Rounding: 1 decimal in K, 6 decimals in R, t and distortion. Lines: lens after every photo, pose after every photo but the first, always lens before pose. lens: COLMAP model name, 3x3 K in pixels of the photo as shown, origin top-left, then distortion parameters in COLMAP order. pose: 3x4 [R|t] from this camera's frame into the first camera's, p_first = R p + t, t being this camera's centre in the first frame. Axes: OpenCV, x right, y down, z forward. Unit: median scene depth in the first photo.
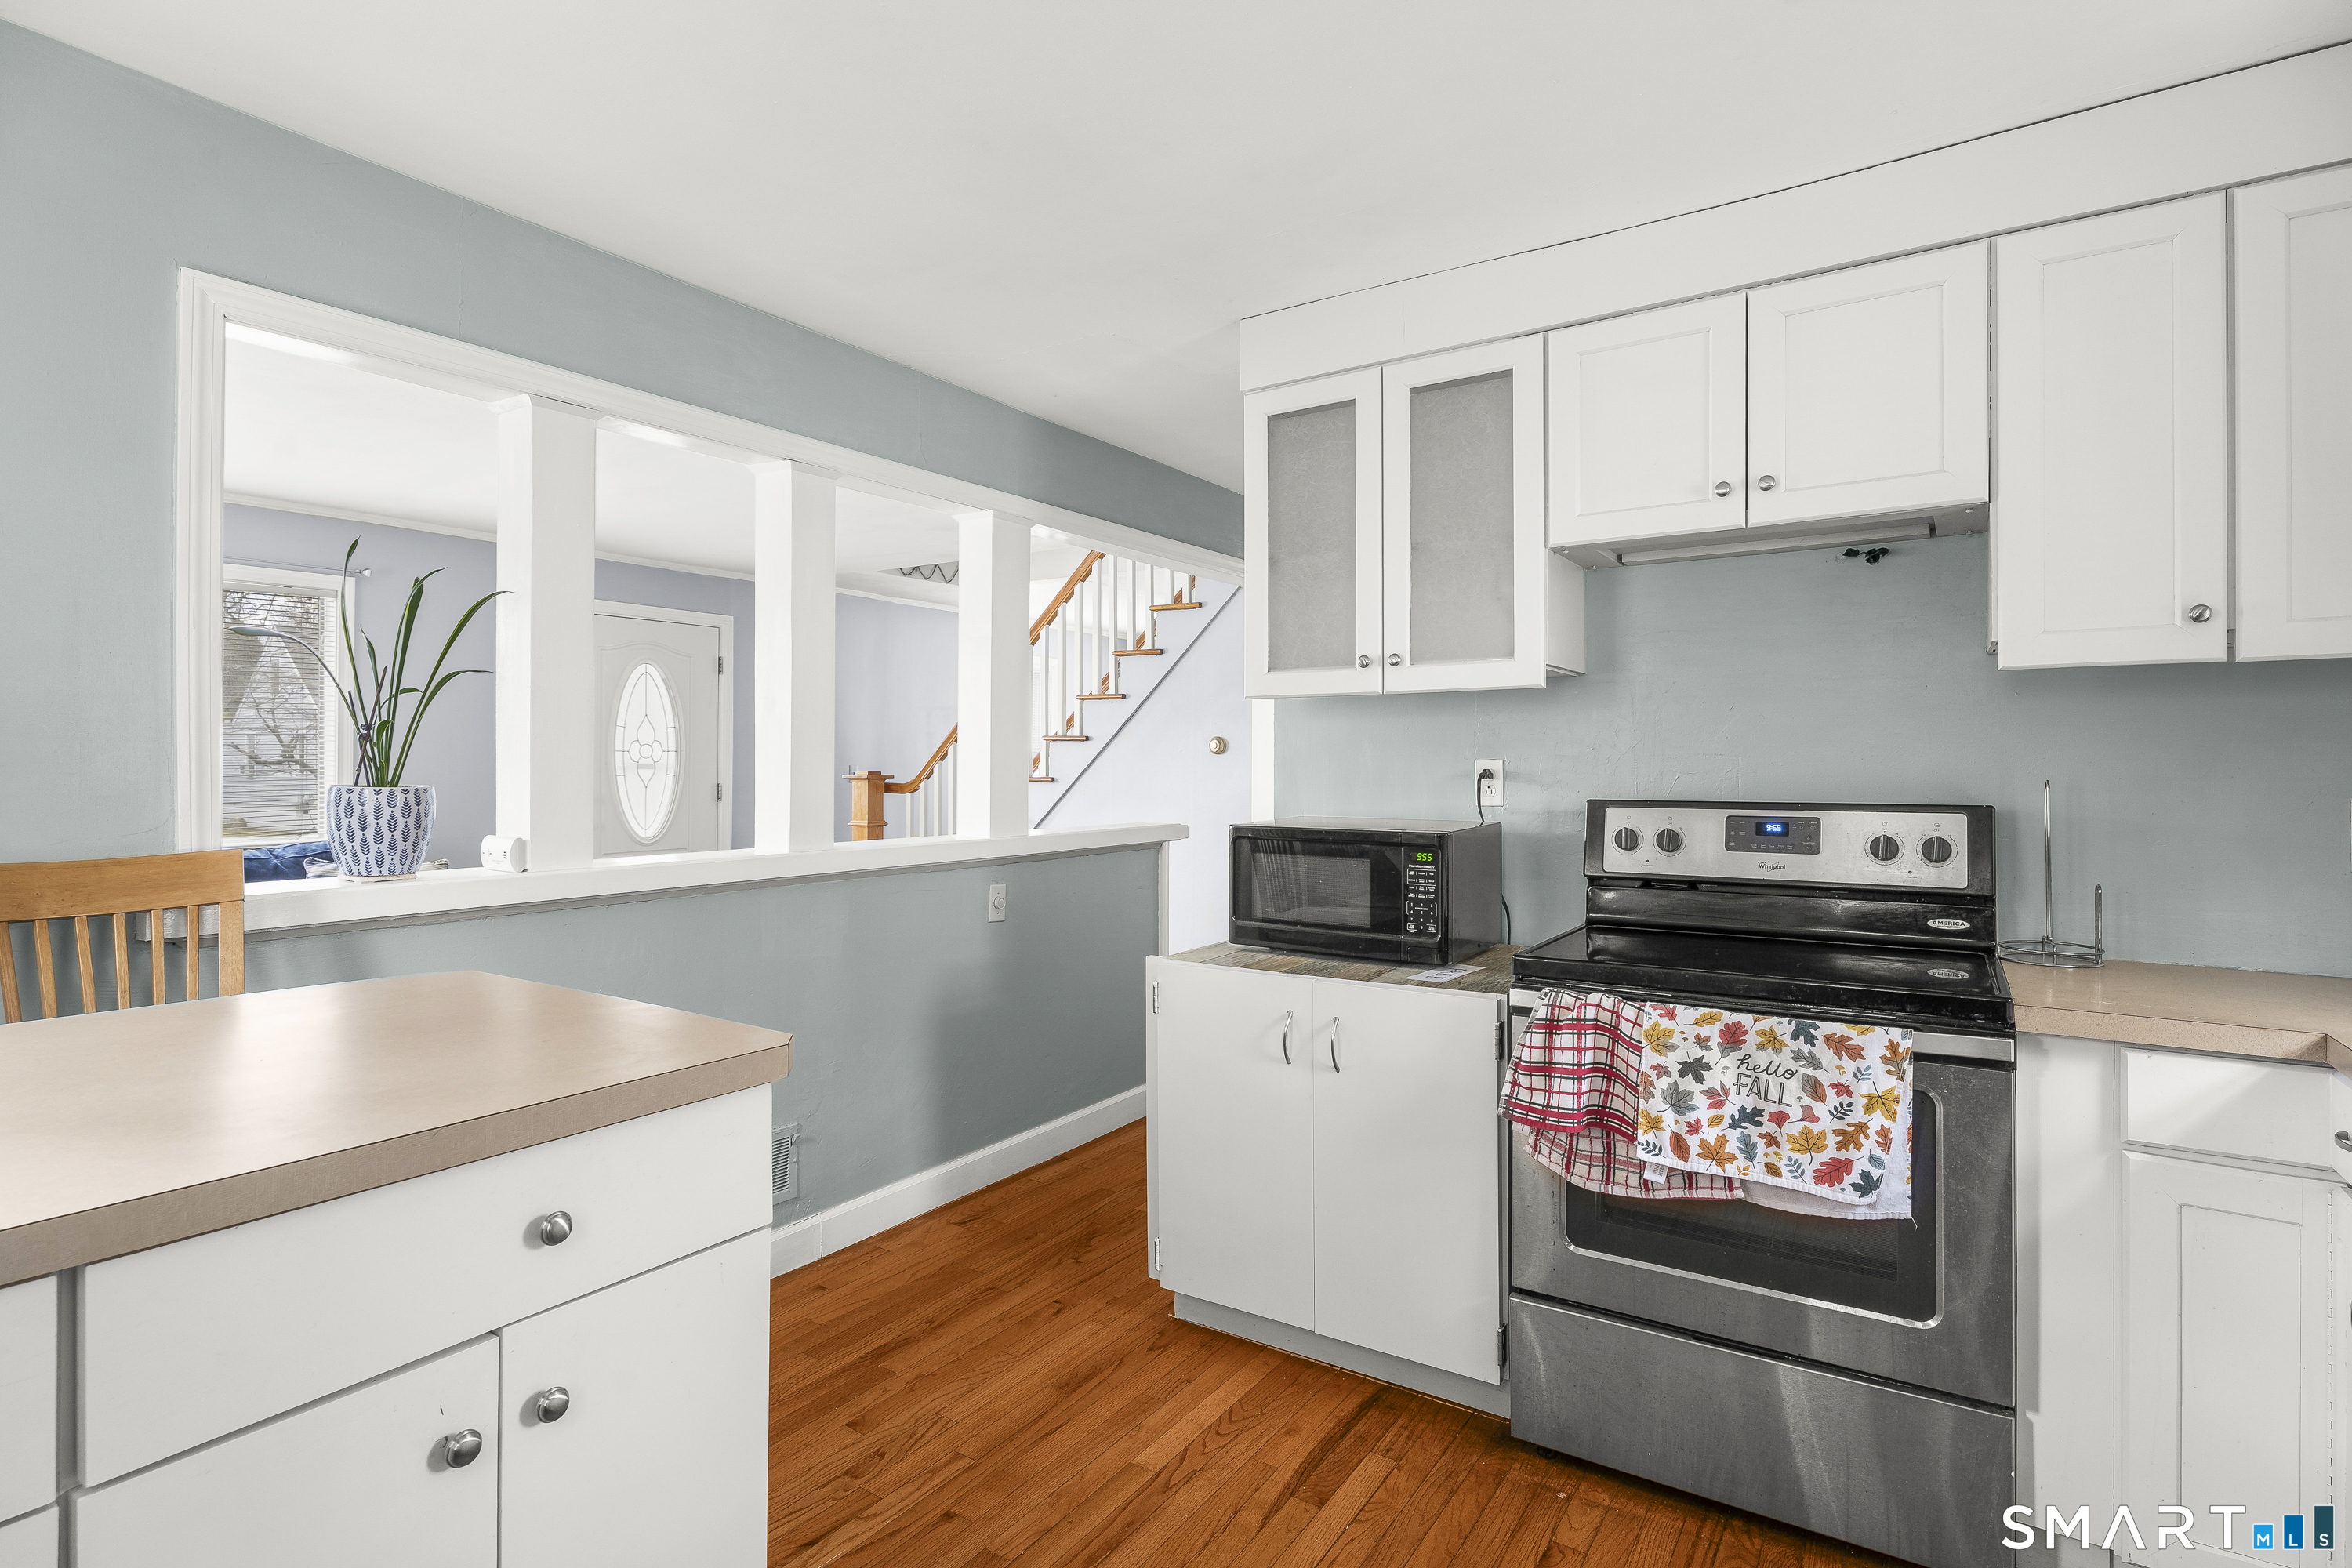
lens RADIAL K [[1181.5, 0, 1162.9], [0, 1181.5, 763.1], [0, 0, 1]] dist [0.001053, 0.012252]
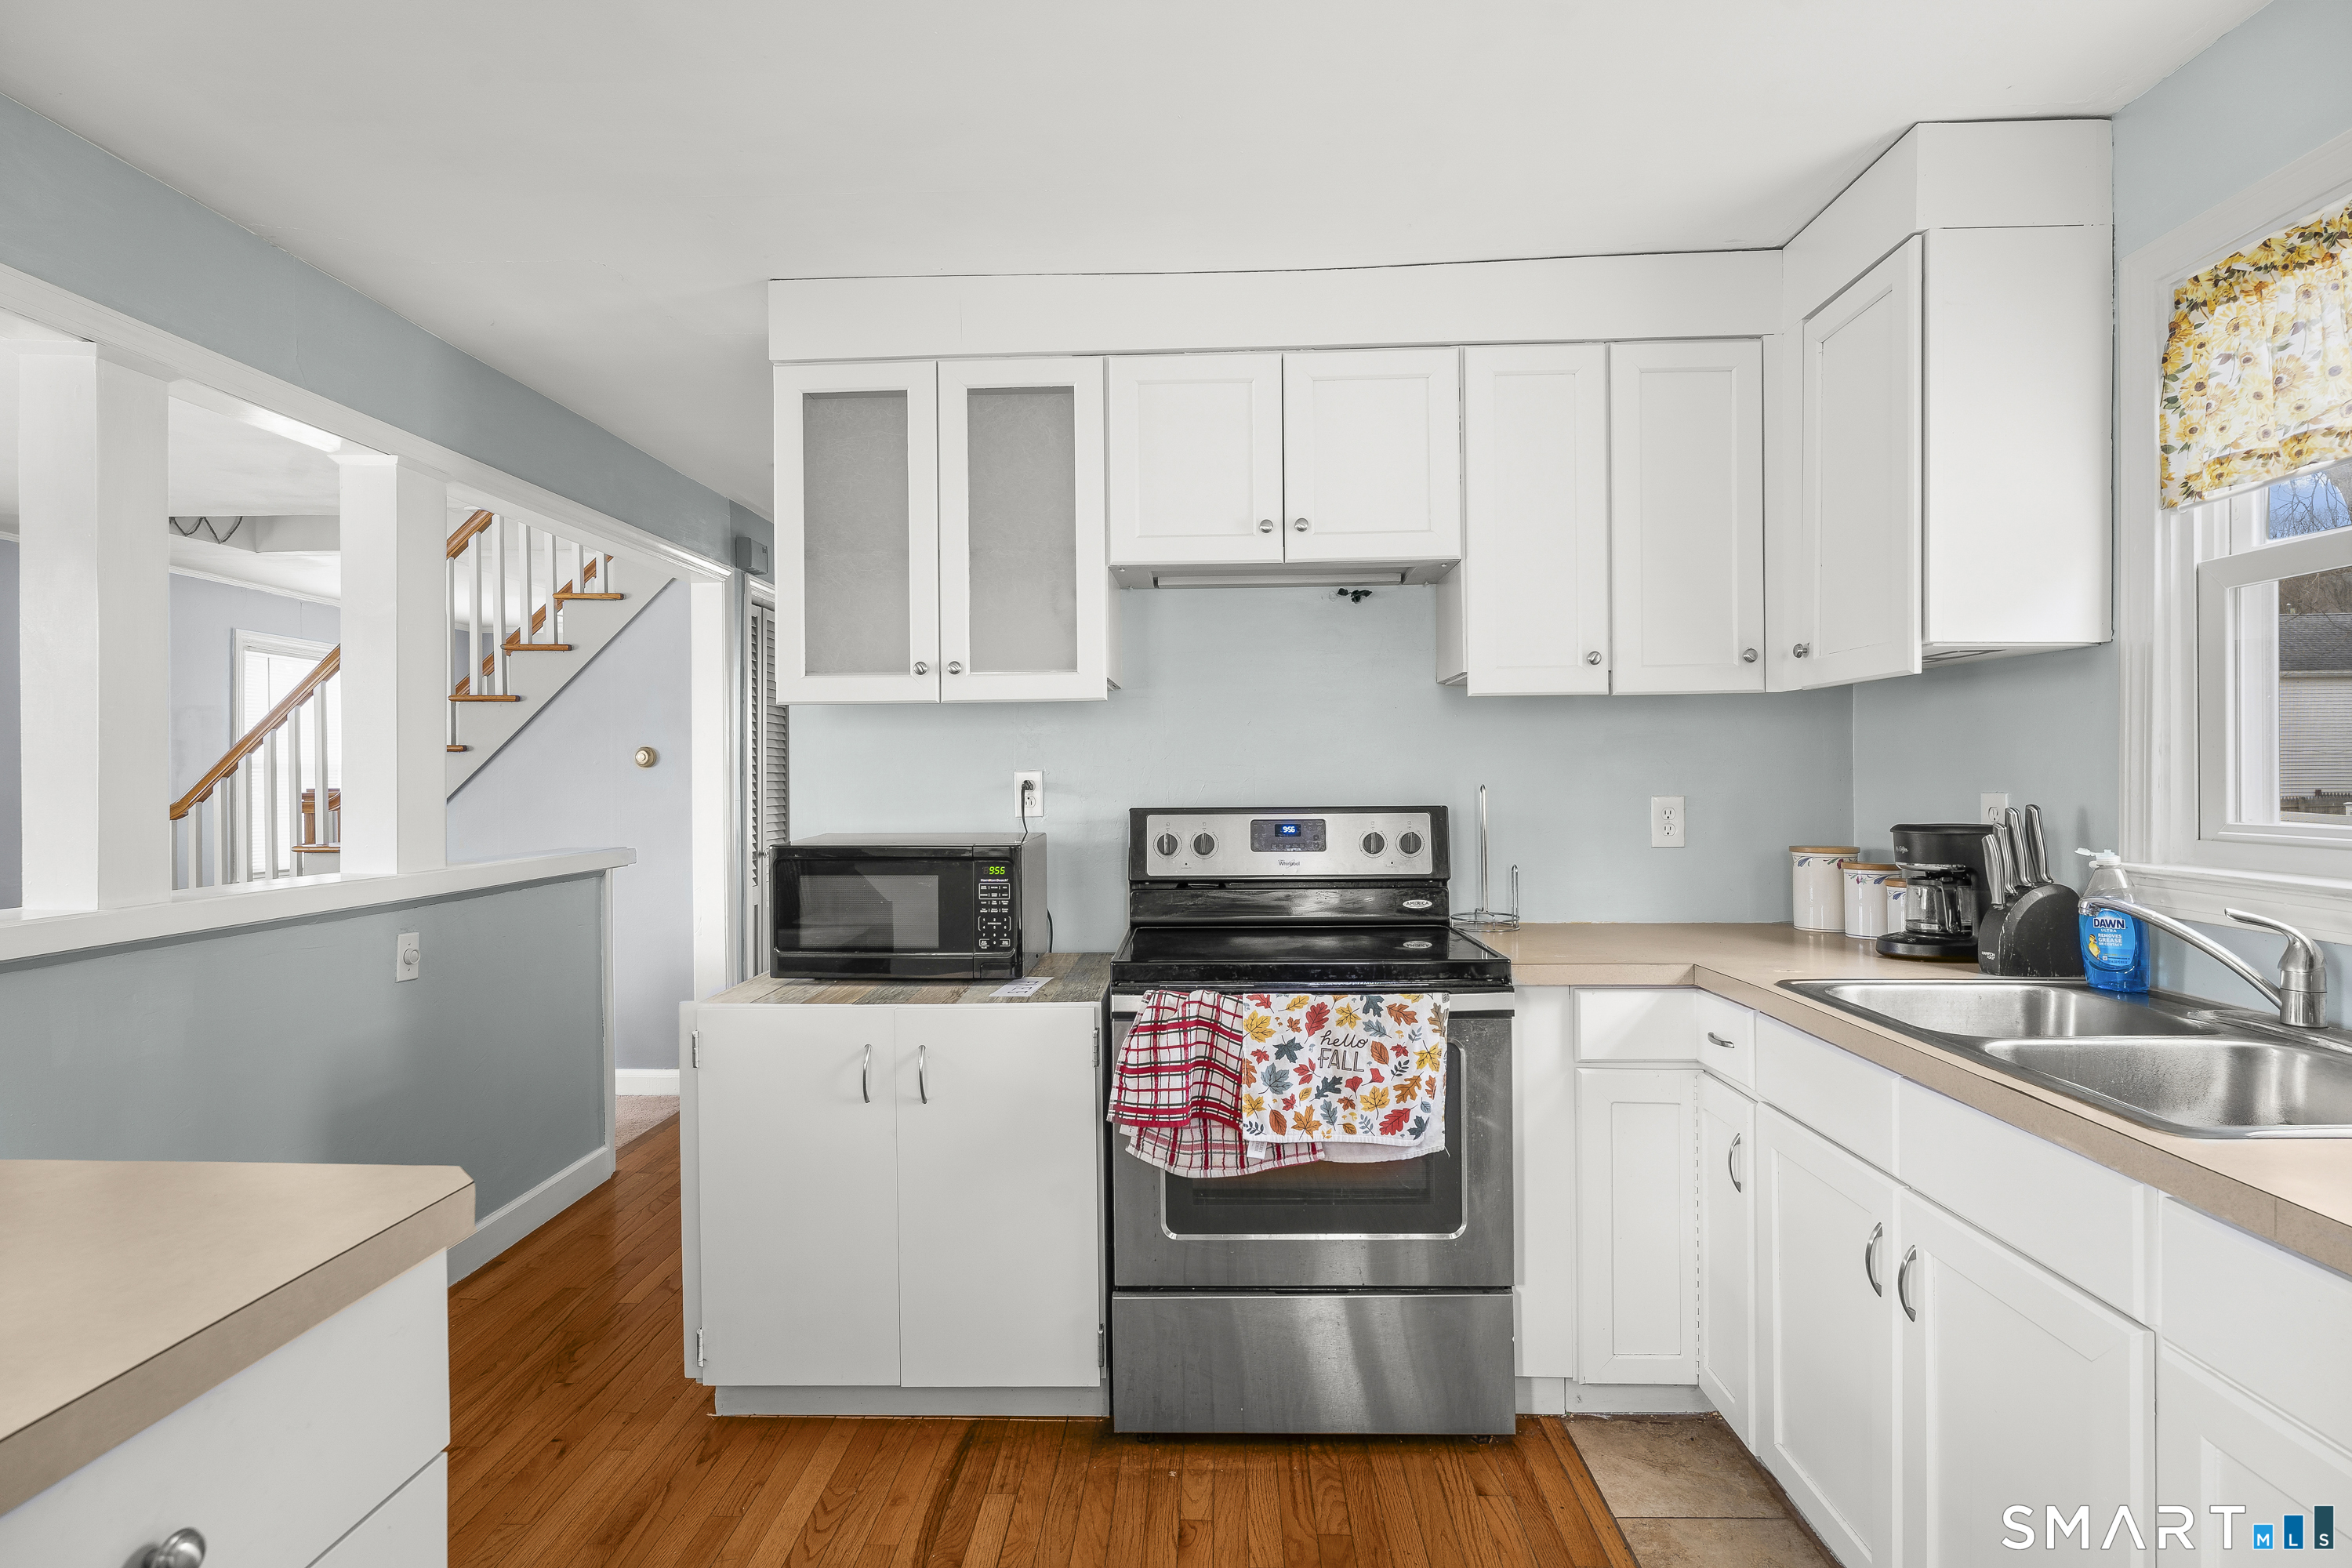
lens RADIAL K [[1172.4, 0, 1178.3], [0, 1172.4, 778.1], [0, 0, 1]] dist [0.003104, 0.001277]
pose [[0.850075, -0.009140, 0.526582, -0.194297], [0.007672, 0.999958, 0.004971, -0.001007], [-0.526605, -0.000186, 0.850110, 0.114601]]
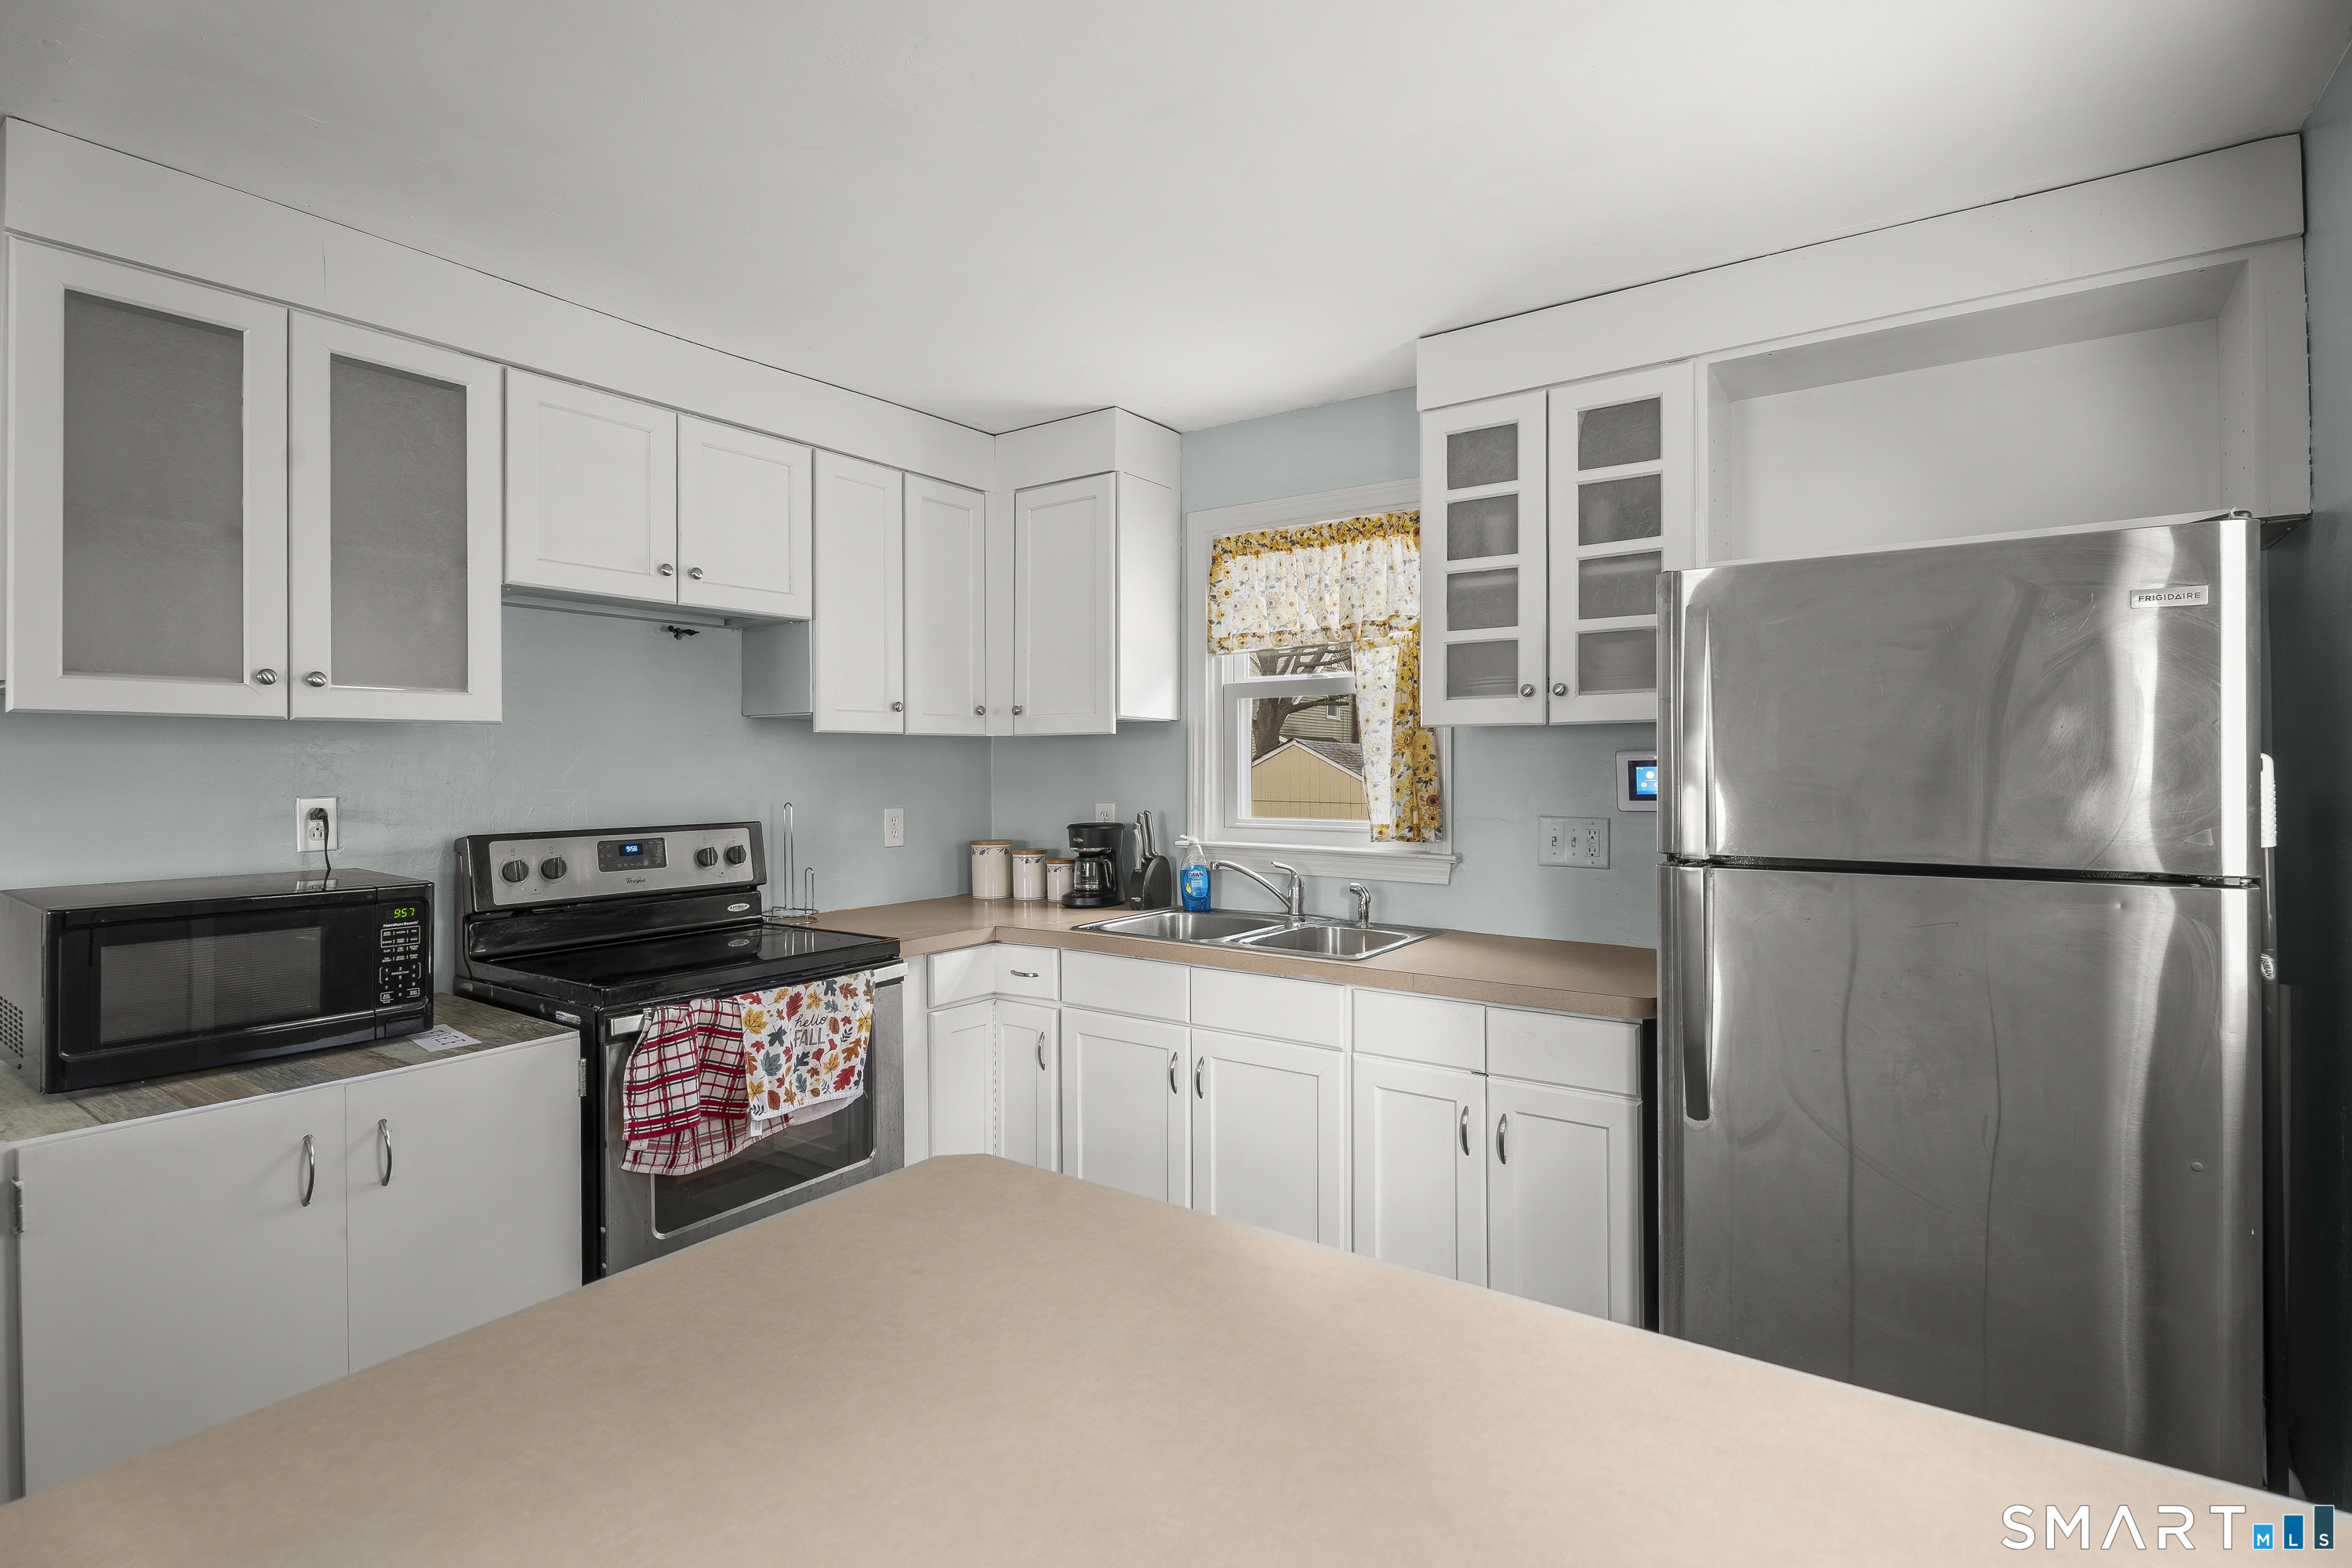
lens RADIAL K [[1123.7, 0, 1147.1], [0, 1123.7, 763.5], [0, 0, 1]] dist [-0.002599, -0.000478]
pose [[0.042353, 0.001031, 0.999102, -0.699849], [0.001091, 0.999999, -0.001078, -0.035158], [-0.999102, 0.001136, 0.042352, 0.500879]]
